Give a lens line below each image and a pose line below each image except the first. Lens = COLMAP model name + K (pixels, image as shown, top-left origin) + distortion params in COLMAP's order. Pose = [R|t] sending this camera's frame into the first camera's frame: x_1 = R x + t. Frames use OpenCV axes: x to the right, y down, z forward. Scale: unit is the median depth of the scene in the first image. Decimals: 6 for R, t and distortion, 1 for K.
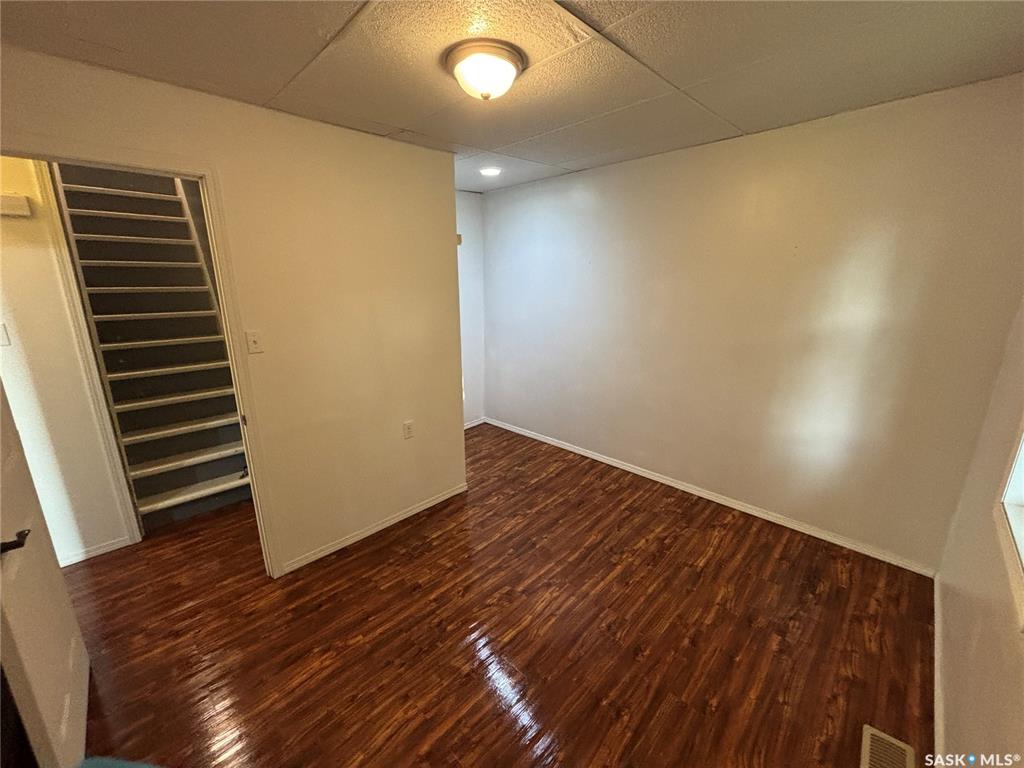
lens RADIAL K [[414.9, 0, 514.6], [0, 414.9, 385.7], [0, 0, 1]] dist [0.001601, 0.000100]
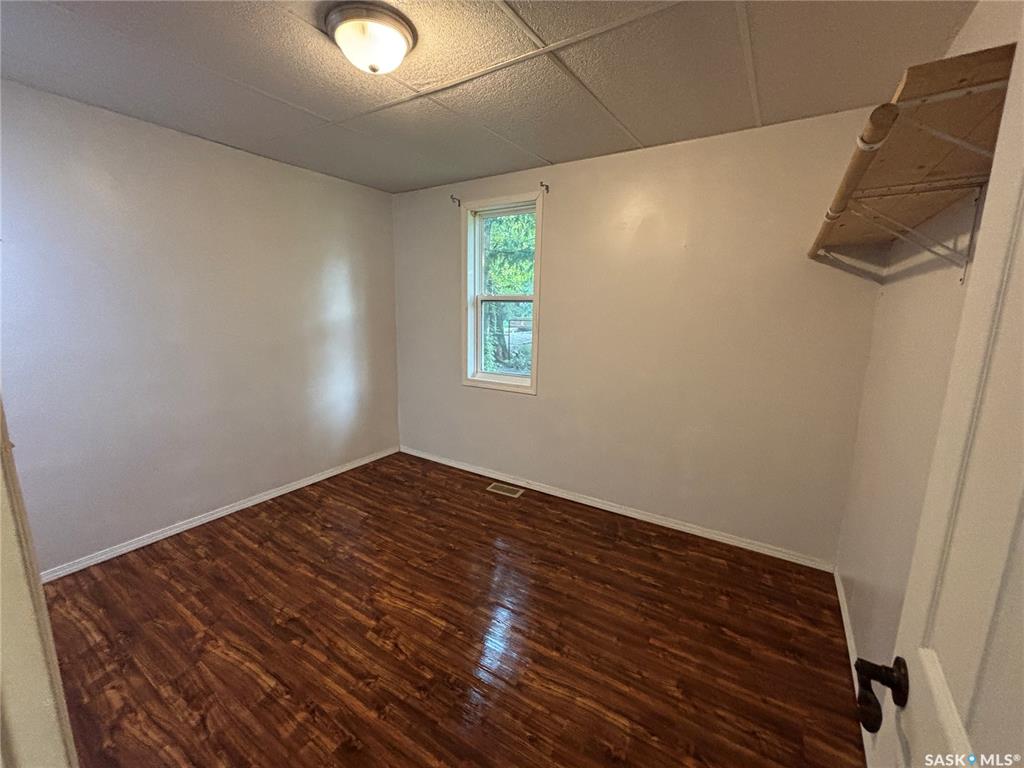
lens RADIAL K [[414.9, 0, 515.4], [0, 414.9, 381.4], [0, 0, 1]] dist [0.001601, 0.000100]
pose [[-0.212821, -0.173979, 0.961477, -0.768803], [0.240060, 0.944548, 0.224053, -0.107271], [-0.947142, 0.278495, -0.159254, 0.687082]]
